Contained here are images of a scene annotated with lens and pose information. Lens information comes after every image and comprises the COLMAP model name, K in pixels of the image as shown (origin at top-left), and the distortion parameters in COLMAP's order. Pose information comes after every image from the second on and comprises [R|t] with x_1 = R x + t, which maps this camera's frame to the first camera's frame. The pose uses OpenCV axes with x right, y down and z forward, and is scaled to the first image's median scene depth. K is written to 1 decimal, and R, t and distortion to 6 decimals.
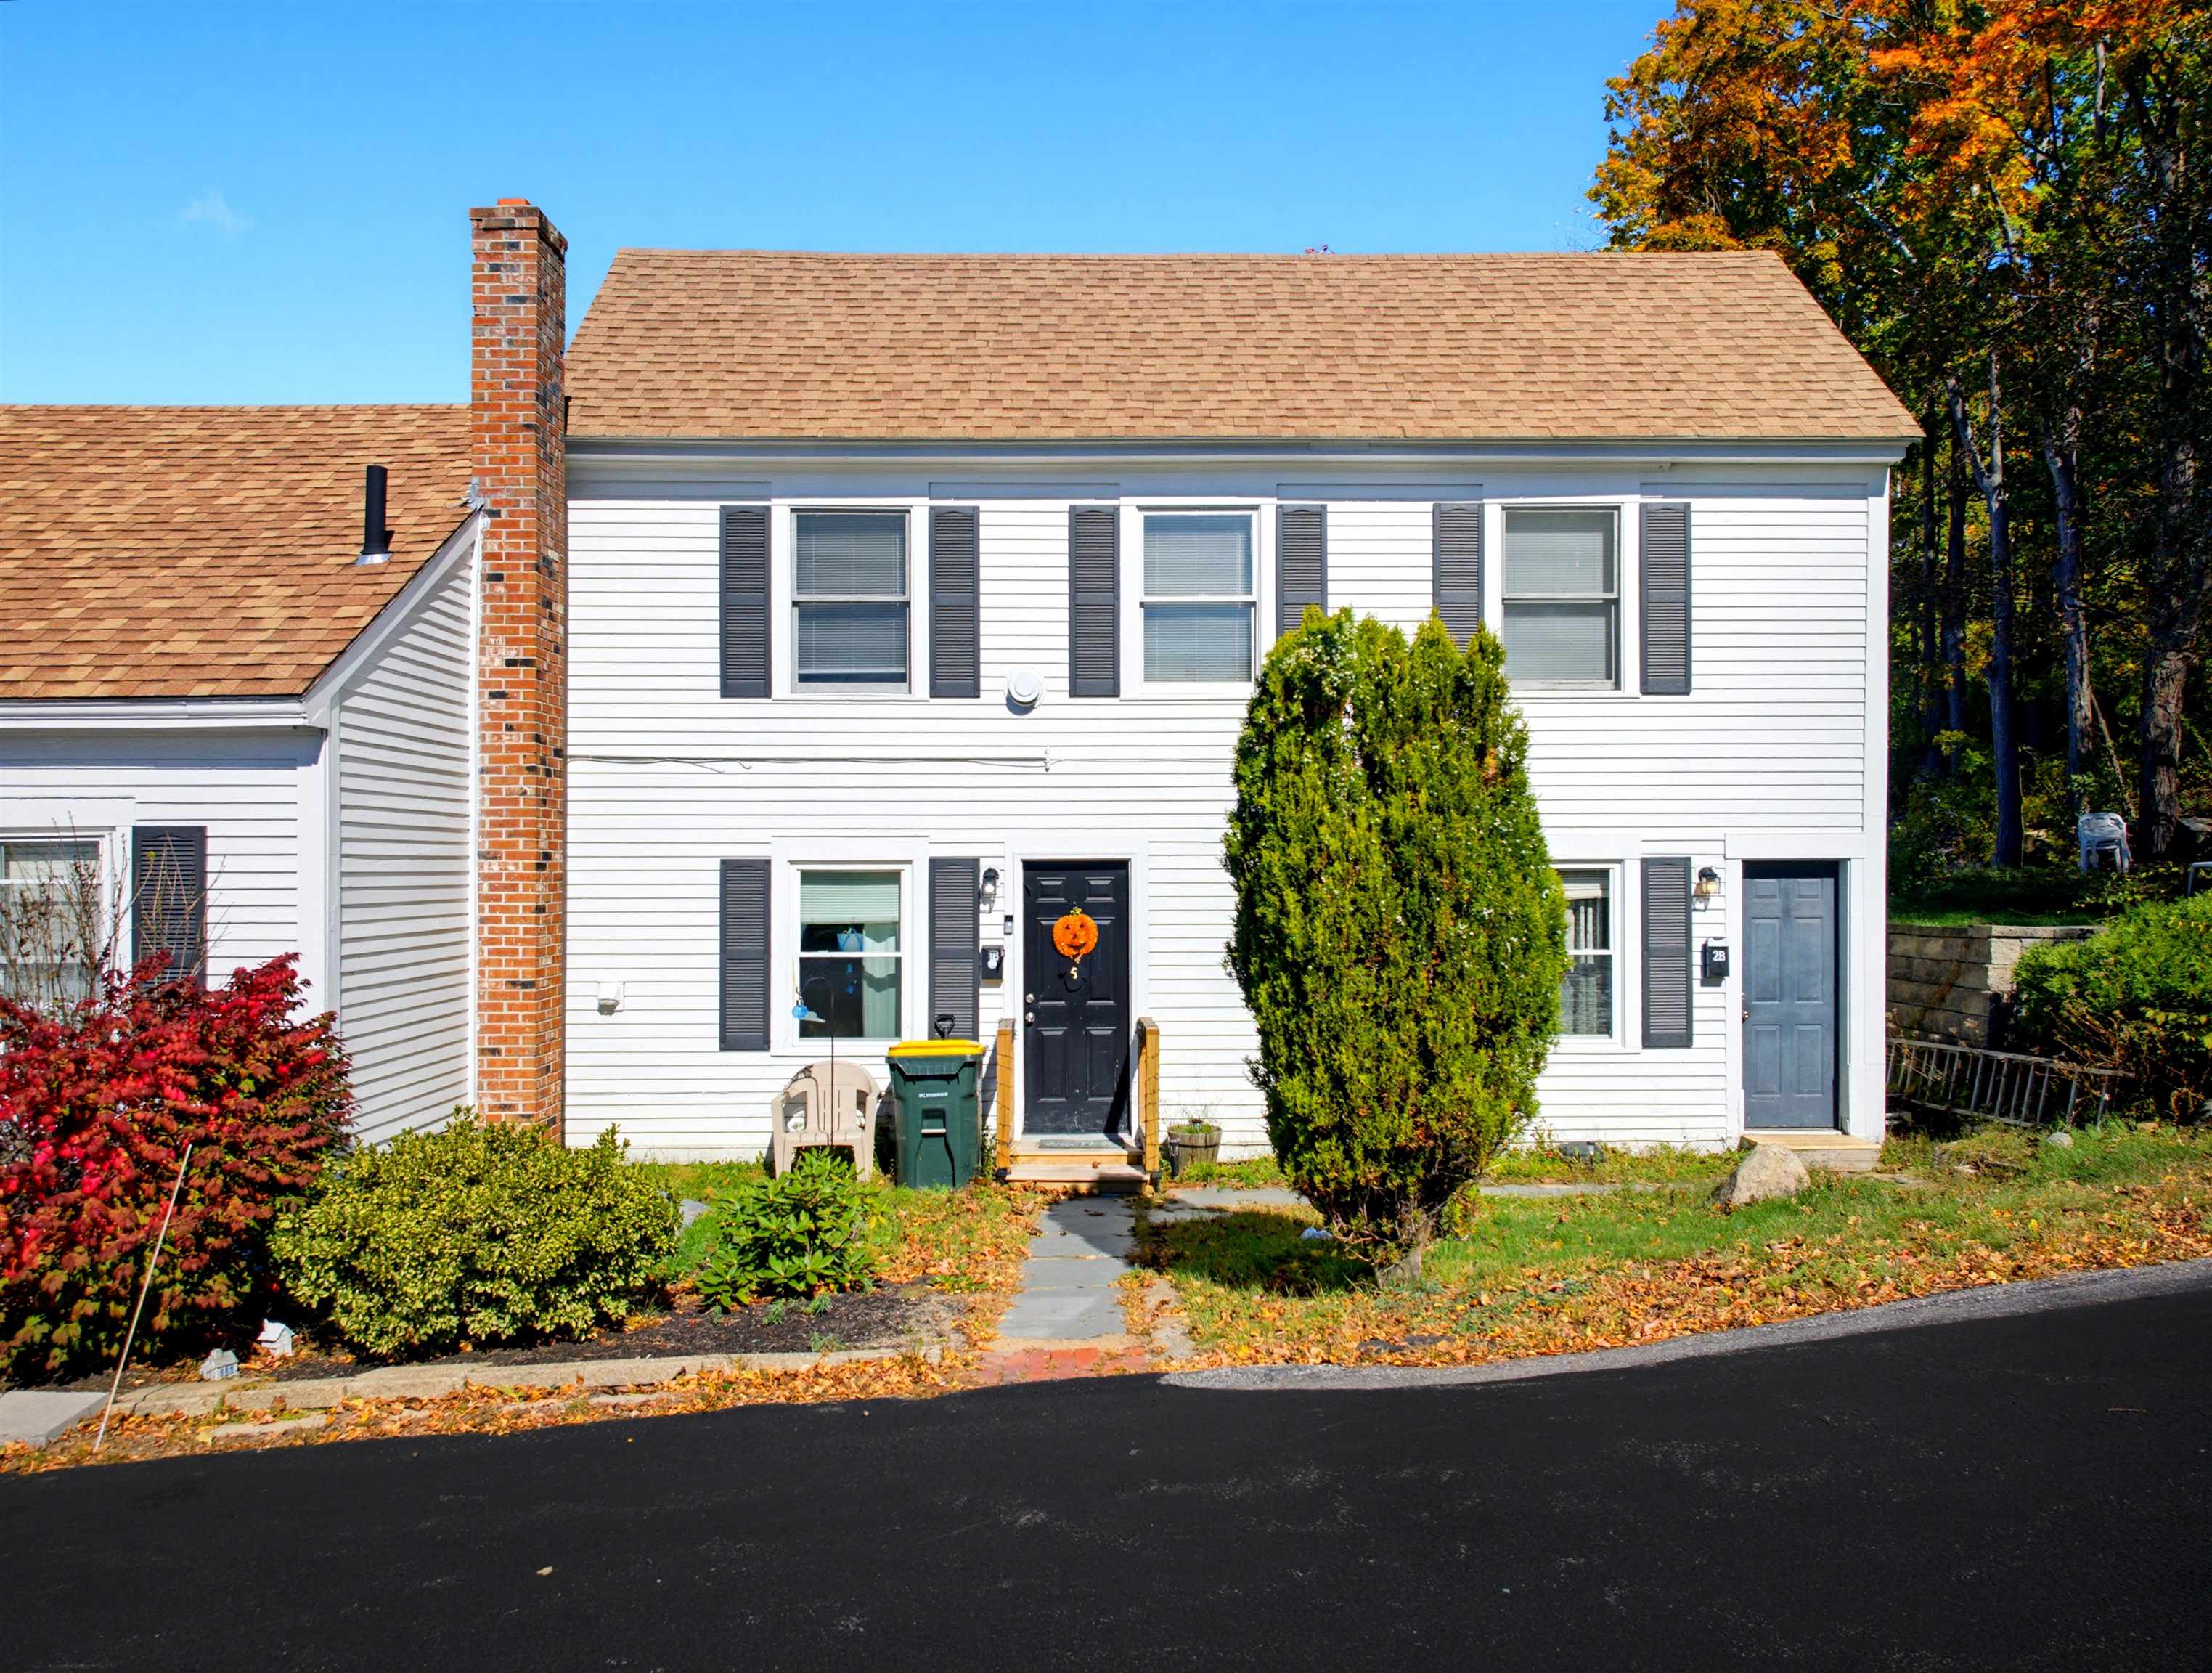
lens RADIAL K [[1557.7, 0, 1103.2], [0, 1557.7, 864.1], [0, 0, 1]] dist [0.001657, -0.000296]
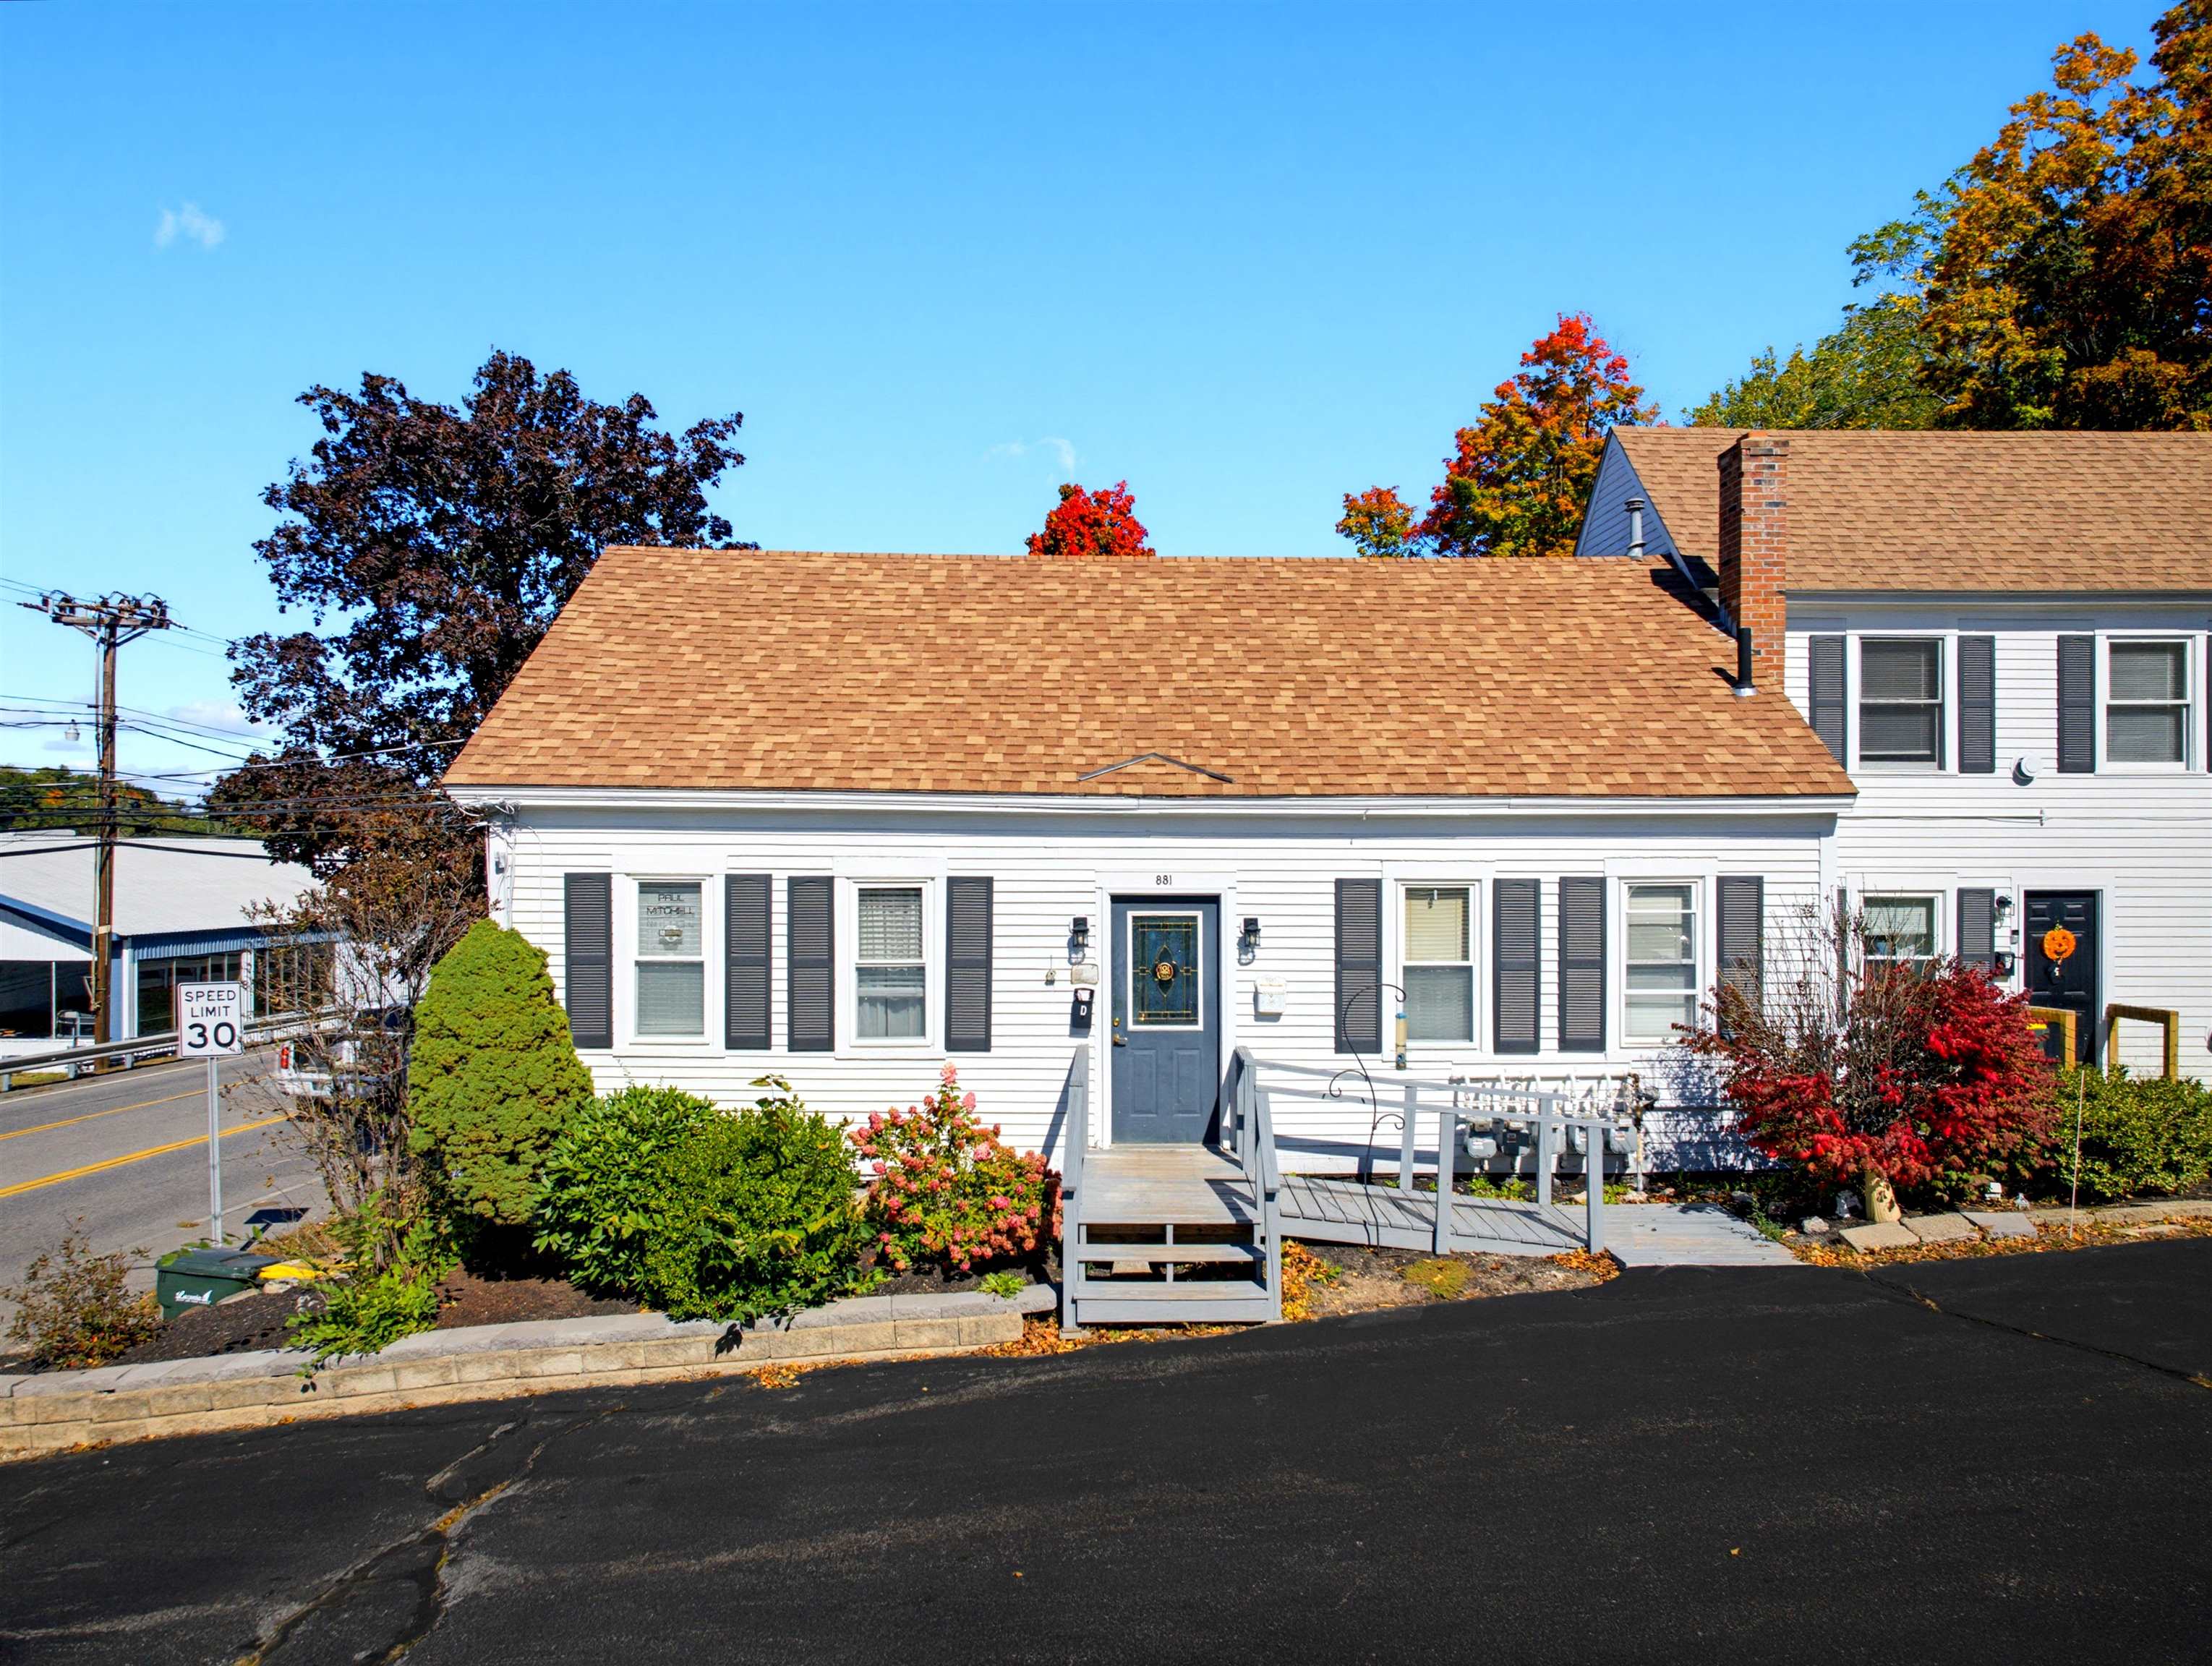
lens RADIAL K [[1518.9, 0, 1107.6], [0, 1518.9, 866.4], [0, 0, 1]] dist [0.010490, -0.004233]
pose [[0.999990, 0.004031, -0.001959, -0.870736], [-0.004021, 0.999979, 0.005087, -0.027478], [0.001979, -0.005079, 0.999985, -0.365054]]
